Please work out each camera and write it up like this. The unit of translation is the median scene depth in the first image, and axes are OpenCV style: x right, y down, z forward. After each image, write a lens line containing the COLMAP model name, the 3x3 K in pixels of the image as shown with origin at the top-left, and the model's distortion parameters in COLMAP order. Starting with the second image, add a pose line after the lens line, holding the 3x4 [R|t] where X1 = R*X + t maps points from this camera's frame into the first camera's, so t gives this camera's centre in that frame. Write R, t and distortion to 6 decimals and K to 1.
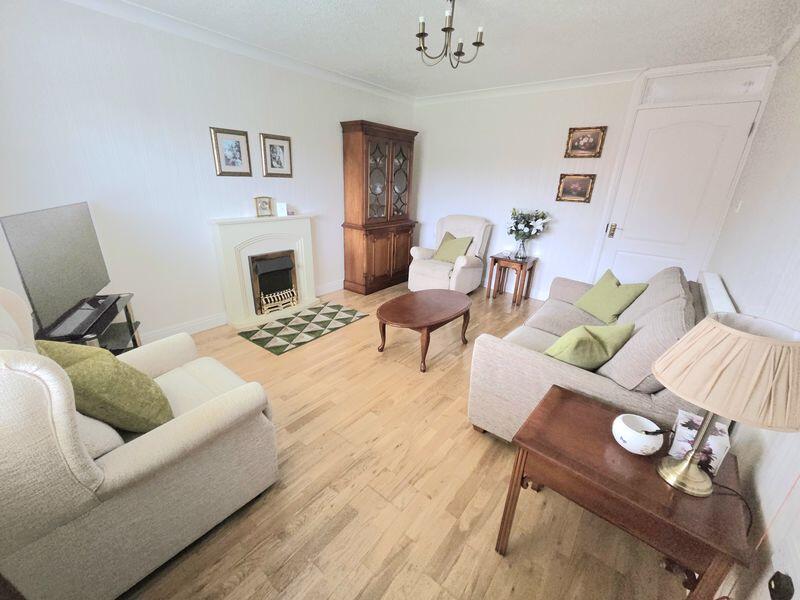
lens RADIAL K [[332.7, 0, 396.5], [0, 332.7, 301.1], [0, 0, 1]] dist [-0.000229, -0.000232]
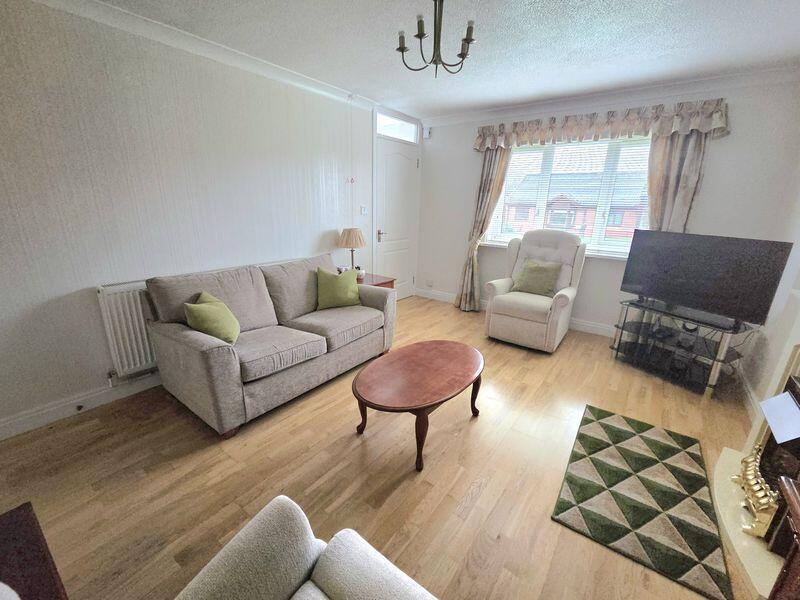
lens RADIAL K [[347.3, 0, 386.8], [0, 347.3, 291.1], [0, 0, 1]] dist [0.010490, -0.000018]
pose [[-0.998112, -0.056472, -0.024154, 0.168317], [-0.060001, 0.812395, 0.580013, -0.484088], [-0.013132, 0.580367, -0.814249, 1.329717]]
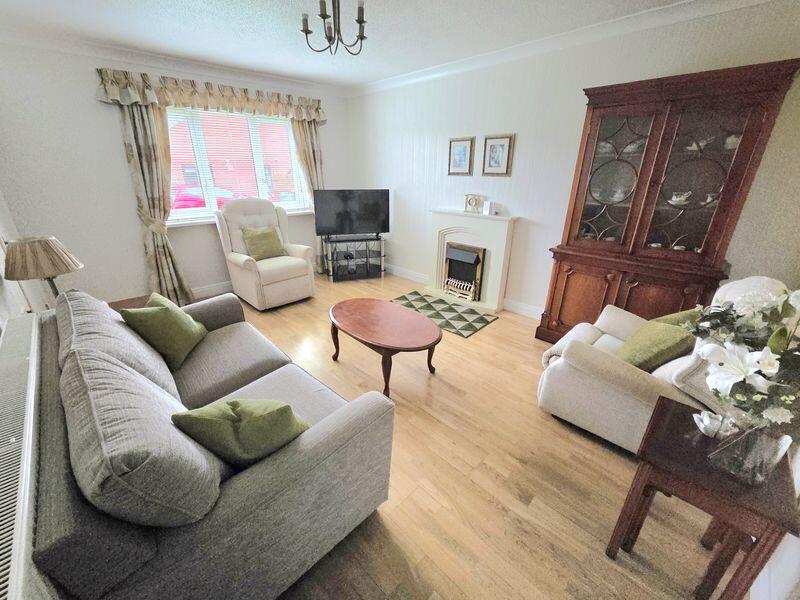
lens RADIAL K [[332.7, 0, 396.5], [0, 332.7, 301.1], [0, 0, 1]] dist [-0.000229, -0.000232]
pose [[-0.122018, 0.335257, -0.934192, 0.775601], [-0.356828, 0.863476, 0.356486, -0.307693], [0.926167, 0.376844, 0.014269, 0.876107]]
